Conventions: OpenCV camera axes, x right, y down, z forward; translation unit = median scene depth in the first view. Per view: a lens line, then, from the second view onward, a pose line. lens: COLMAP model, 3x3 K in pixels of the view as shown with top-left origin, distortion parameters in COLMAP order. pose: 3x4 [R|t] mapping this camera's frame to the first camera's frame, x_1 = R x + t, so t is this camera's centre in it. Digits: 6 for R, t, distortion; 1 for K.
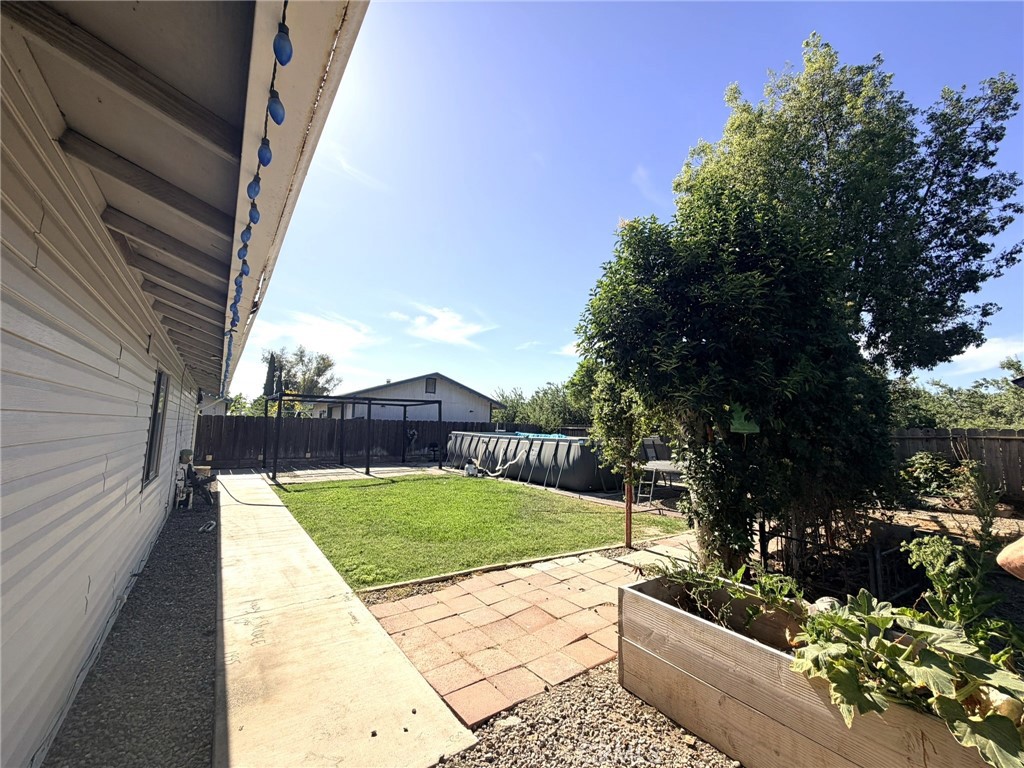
lens RADIAL K [[407.9, 0, 512.5], [0, 407.9, 384.3], [0, 0, 1]] dist [-0.001130, 0.000281]
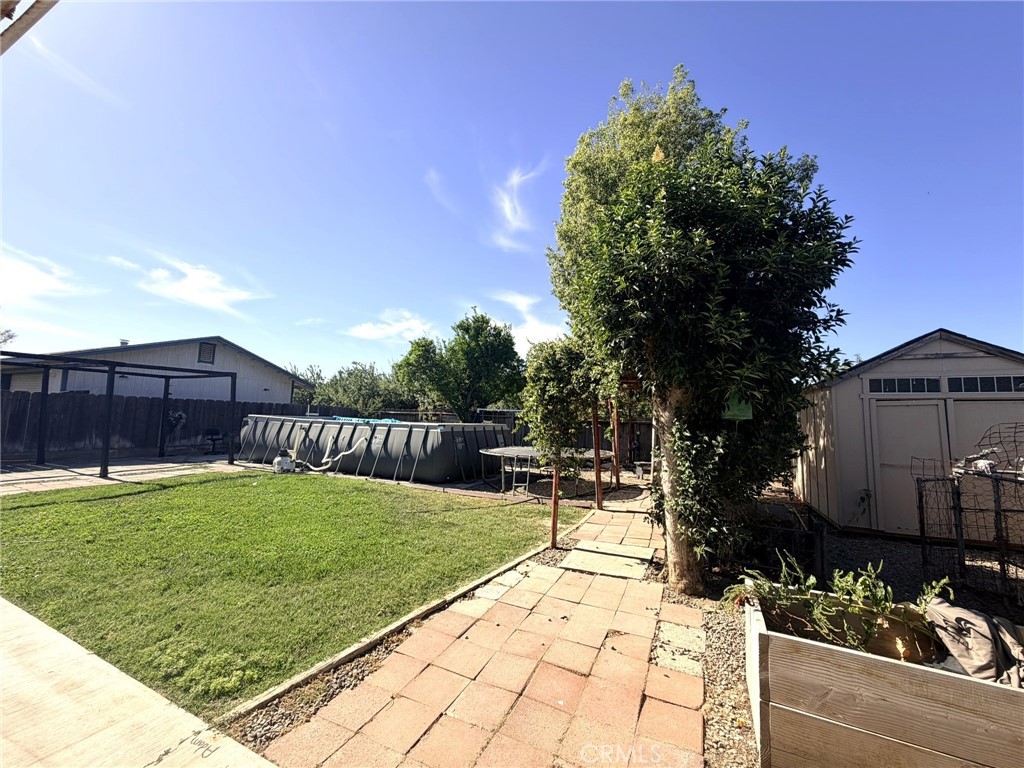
lens RADIAL K [[407.9, 0, 512.5], [0, 407.9, 384.3], [0, 0, 1]] dist [-0.001130, 0.000281]
pose [[0.879252, 0.048704, 0.473861, -0.116761], [-0.065544, 0.997667, 0.019077, 0.018548], [-0.471826, -0.047832, 0.880393, 0.144338]]
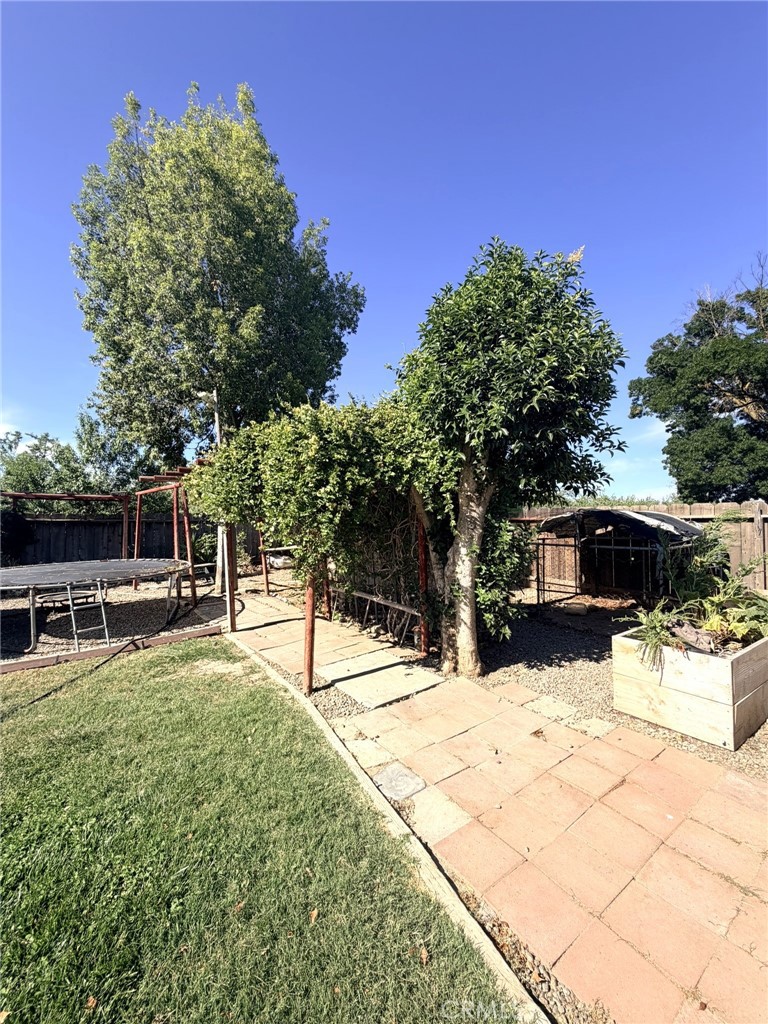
lens RADIAL K [[407.9, 0, 384.7], [0, 407.9, 507.2], [0, 0, 1]] dist [-0.001130, 0.000281]
pose [[0.009452, 0.011379, 0.999891, -0.188424], [-0.102502, 0.994679, -0.010351, 0.050948], [-0.994688, -0.102393, 0.010568, 0.459165]]
